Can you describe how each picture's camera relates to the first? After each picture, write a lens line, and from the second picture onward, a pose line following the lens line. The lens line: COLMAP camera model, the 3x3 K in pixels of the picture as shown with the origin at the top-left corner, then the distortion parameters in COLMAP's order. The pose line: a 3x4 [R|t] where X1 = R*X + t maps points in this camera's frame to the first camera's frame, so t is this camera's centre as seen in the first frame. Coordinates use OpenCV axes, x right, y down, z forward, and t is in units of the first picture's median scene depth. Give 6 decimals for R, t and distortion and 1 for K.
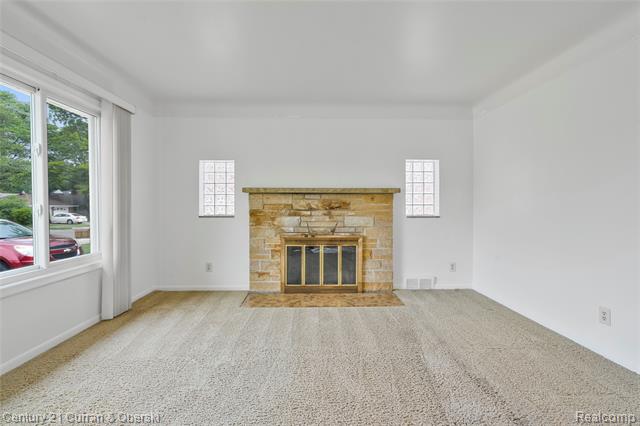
lens RADIAL K [[288.2, 0, 317.7], [0, 288.2, 210.2], [0, 0, 1]] dist [-0.004806, 0.000475]
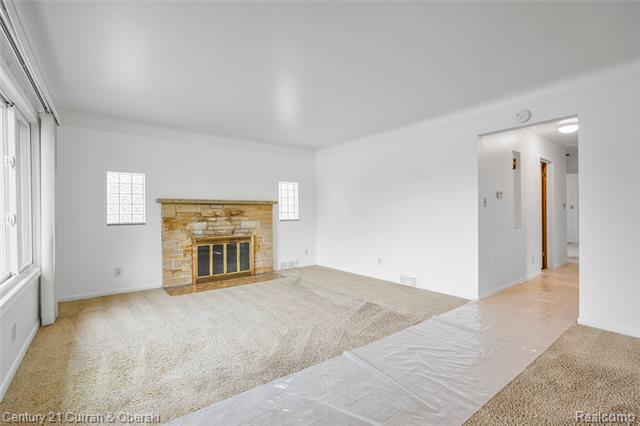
lens RADIAL K [[288.2, 0, 317.2], [0, 288.2, 214.3], [0, 0, 1]] dist [-0.004806, 0.000475]
pose [[0.807792, -0.010839, 0.589368, -0.418289], [0.018106, 0.999815, -0.006428, 0.004401], [-0.589190, 0.015863, 0.807839, -0.312716]]
